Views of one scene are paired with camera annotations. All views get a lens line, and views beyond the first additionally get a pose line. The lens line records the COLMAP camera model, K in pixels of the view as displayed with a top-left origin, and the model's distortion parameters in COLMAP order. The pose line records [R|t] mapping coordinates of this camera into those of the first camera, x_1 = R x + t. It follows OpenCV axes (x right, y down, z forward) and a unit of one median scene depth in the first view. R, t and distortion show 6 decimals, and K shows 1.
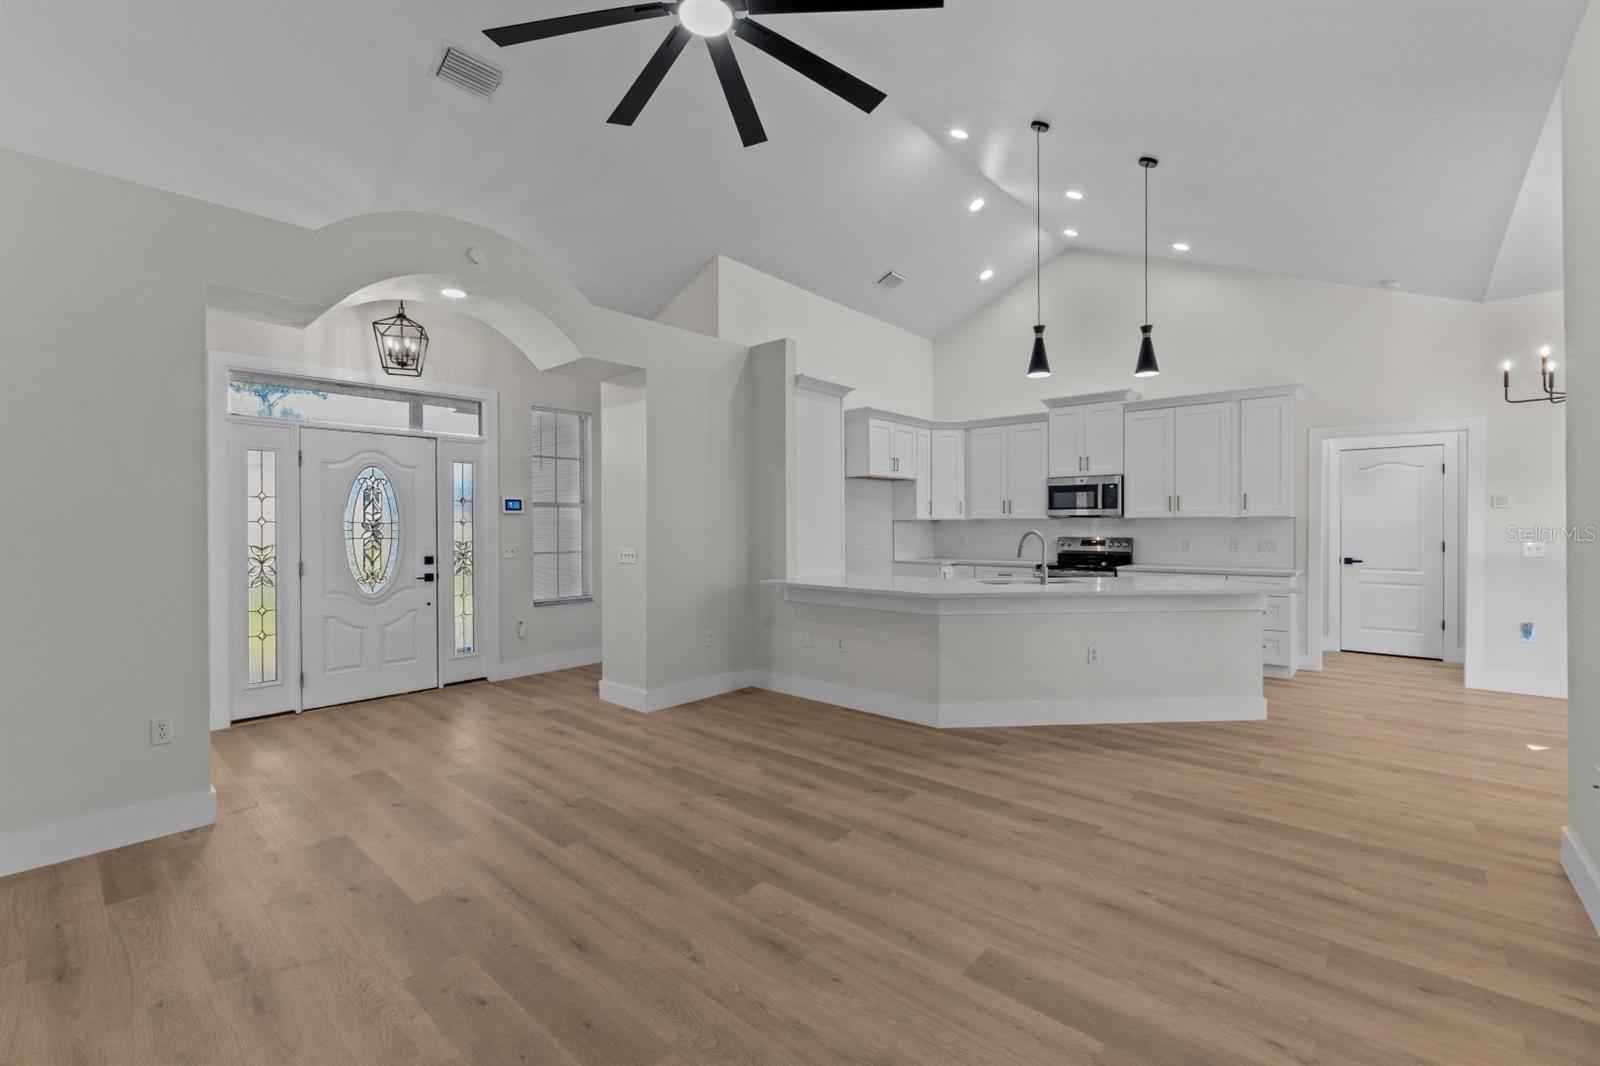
lens RADIAL K [[678.6, 0, 798.8], [0, 678.6, 527.6], [0, 0, 1]] dist [-0.000171, -0.000141]
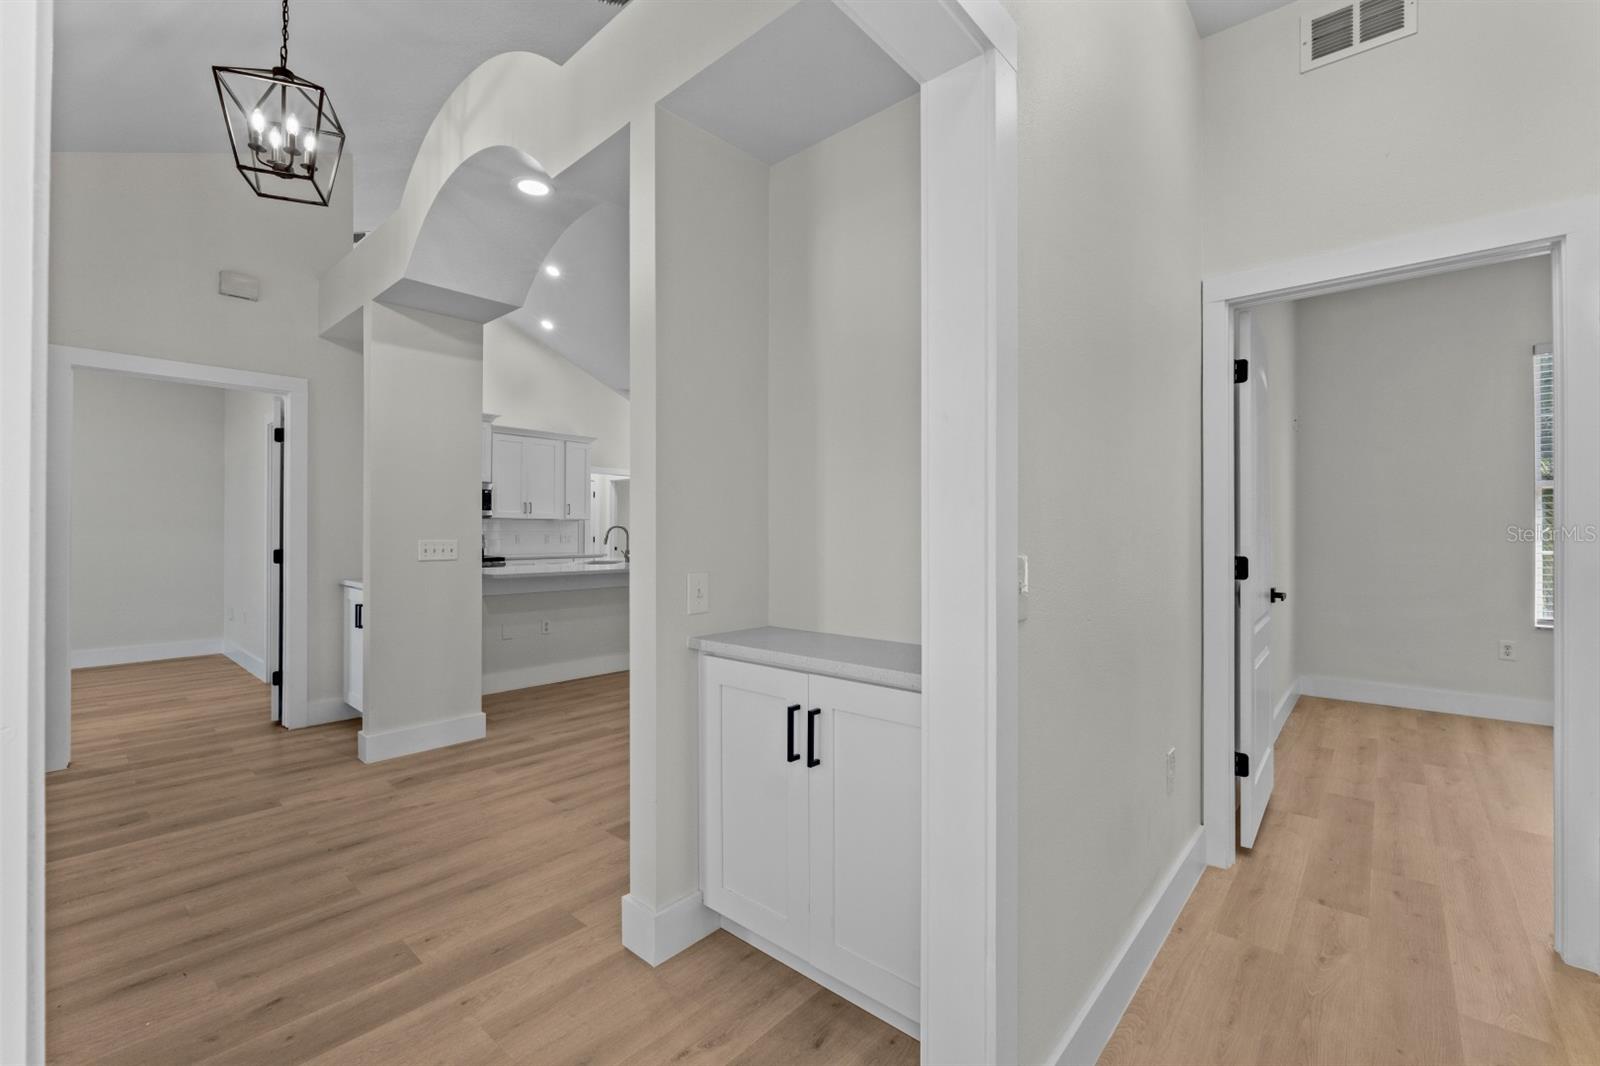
lens RADIAL K [[680.2, 0, 800.0], [0, 680.2, 533.0], [0, 0, 1]] dist [0.001220, 0.000098]
pose [[-0.007526, 0.004020, 0.999964, -1.224708], [0.001315, 0.999991, -0.004010, 0.029820], [-0.999971, 0.001285, -0.007532, 0.709969]]
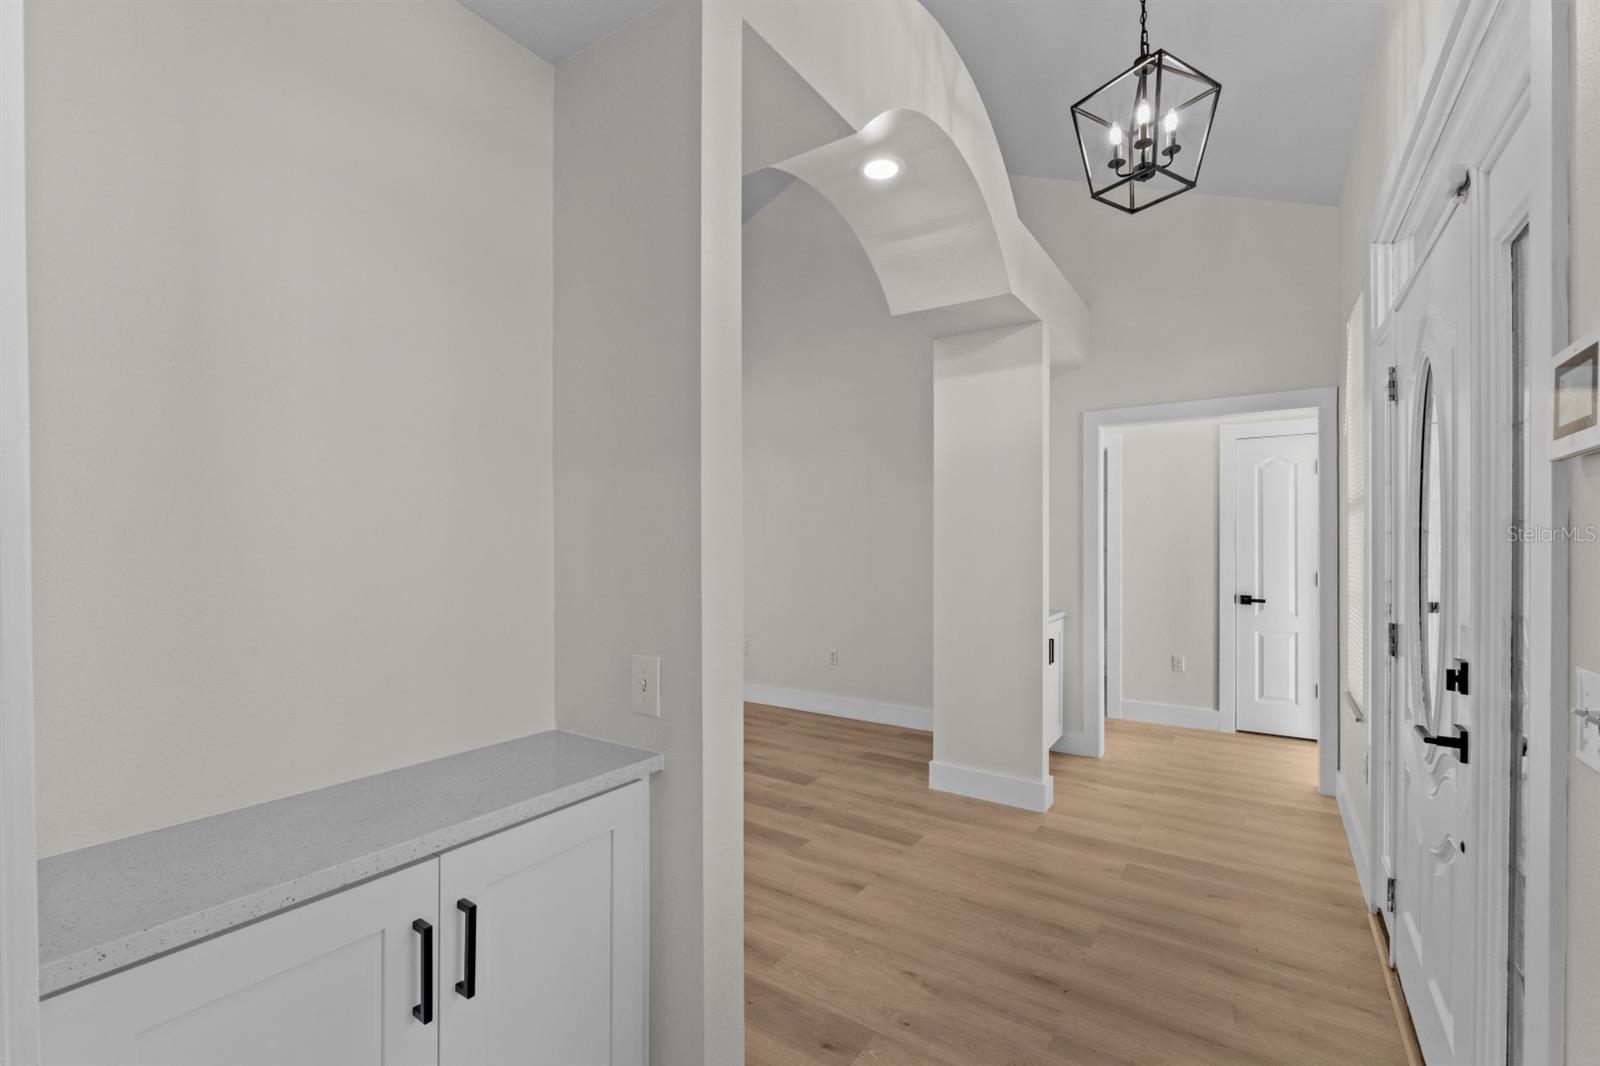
lens RADIAL K [[680.2, 0, 800.0], [0, 680.2, 533.0], [0, 0, 1]] dist [0.001220, 0.000098]
pose [[-0.990915, 0.013511, -0.133810, -0.346401], [0.014432, 0.999878, -0.005914, -0.012053], [0.133714, -0.007791, -0.990989, 1.599061]]
